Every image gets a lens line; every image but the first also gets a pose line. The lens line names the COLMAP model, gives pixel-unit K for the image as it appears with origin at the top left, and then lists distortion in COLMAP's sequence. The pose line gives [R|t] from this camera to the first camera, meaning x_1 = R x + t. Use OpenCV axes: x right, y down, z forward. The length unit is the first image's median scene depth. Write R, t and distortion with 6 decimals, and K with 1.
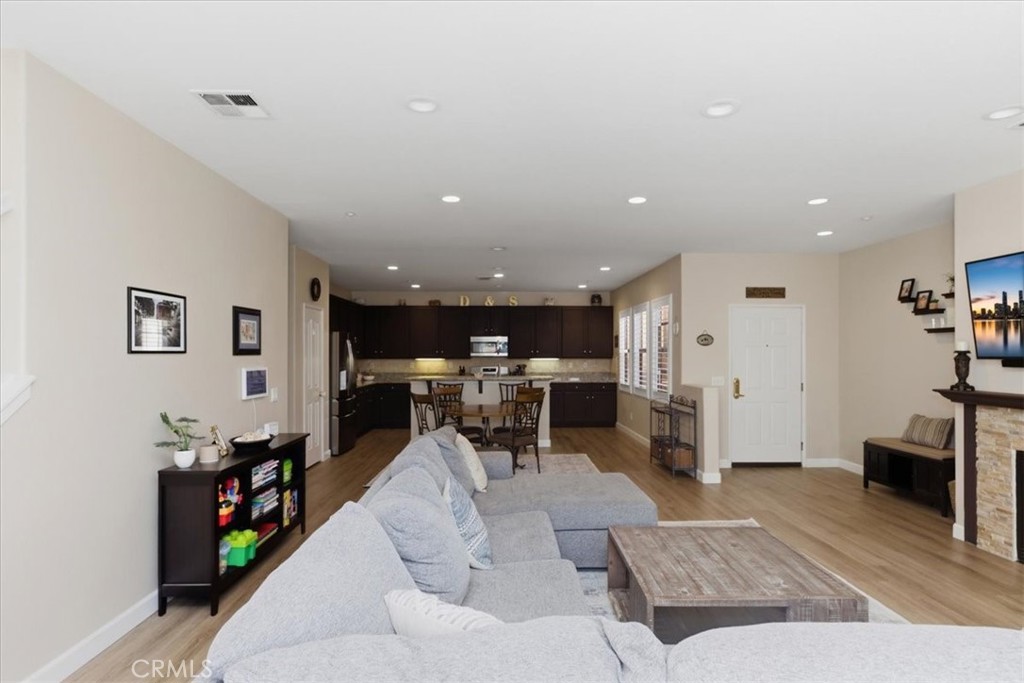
lens RADIAL K [[520.3, 0, 526.3], [0, 520.3, 351.9], [0, 0, 1]] dist [-0.005794, 0.000799]
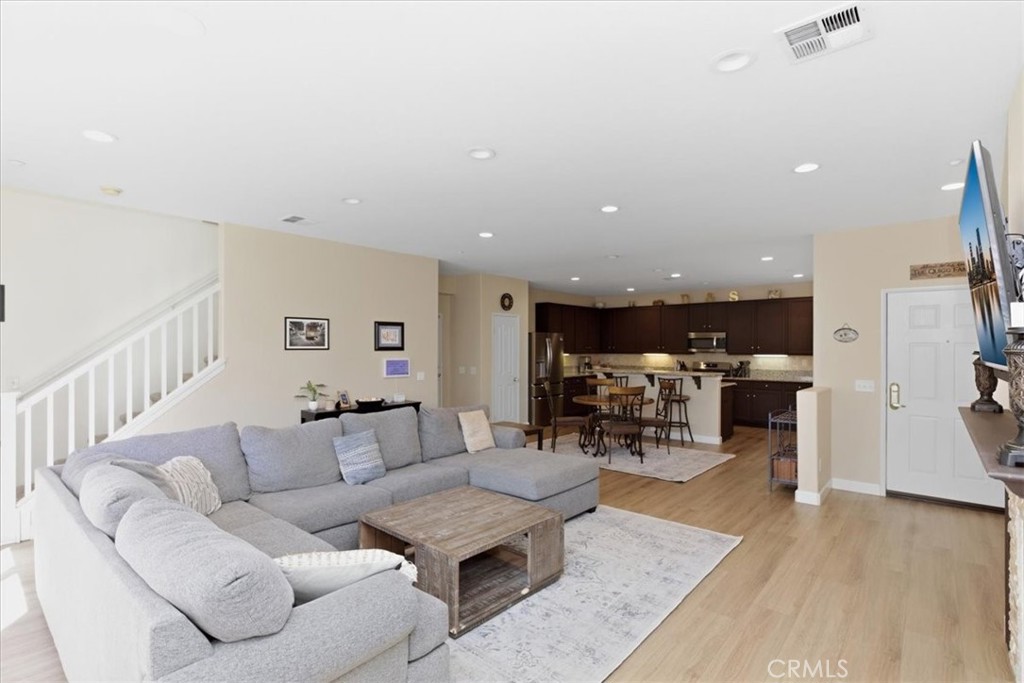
lens RADIAL K [[490.4, 0, 526.8], [0, 490.4, 350.7], [0, 0, 1]] dist [-0.000702, -0.000880]
pose [[0.739792, 0.006782, -0.672801, 0.601265], [-0.000521, 0.999955, 0.009508, -0.006260], [0.672835, -0.006683, 0.739762, 0.106379]]
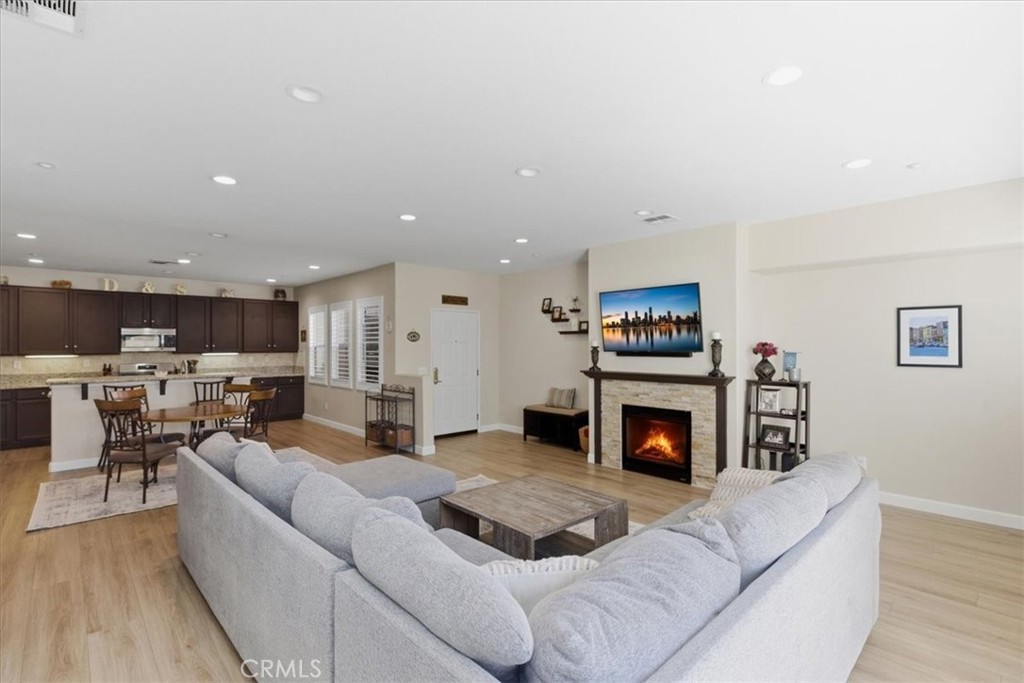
lens RADIAL K [[463.1, 0, 512.2], [0, 463.1, 342.5], [0, 0, 1]] dist [-0.007856, 0.000797]
pose [[0.755879, 0.002139, 0.654708, -0.223849], [0.000484, 0.999993, -0.003826, -0.006410], [-0.654711, 0.003209, 0.755872, 0.052079]]
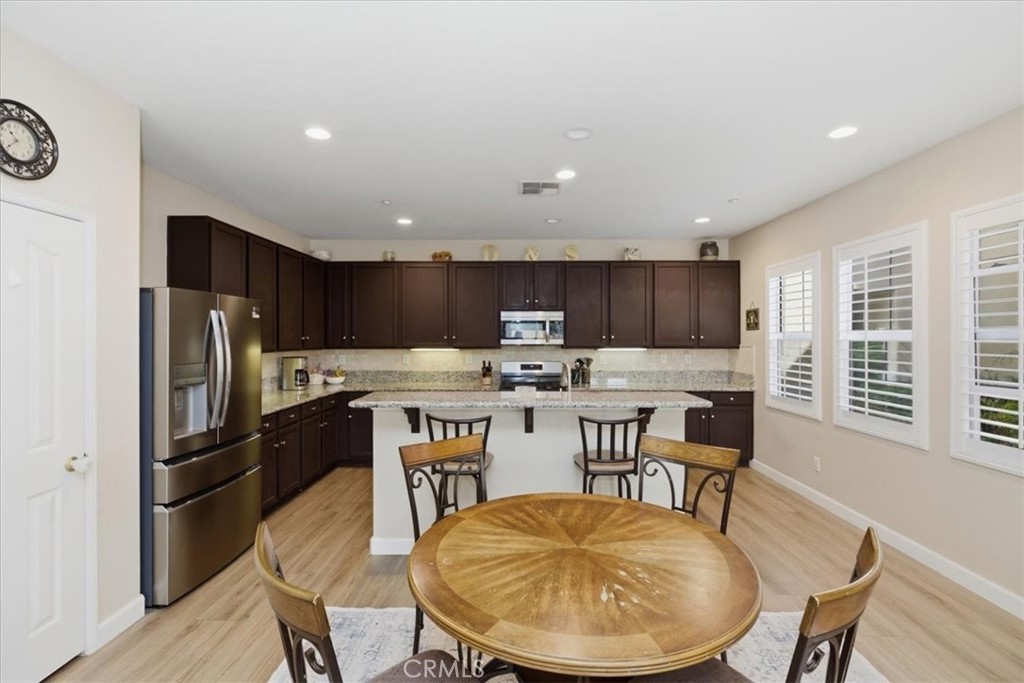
lens RADIAL K [[463.1, 0, 516.9], [0, 463.1, 336.8], [0, 0, 1]] dist [-0.007856, 0.000797]
pose [[0.998470, 0.000713, -0.055284, -0.113735], [-0.000562, 0.999996, 0.002732, -0.004481], [0.055286, -0.002697, 0.998467, 0.903011]]
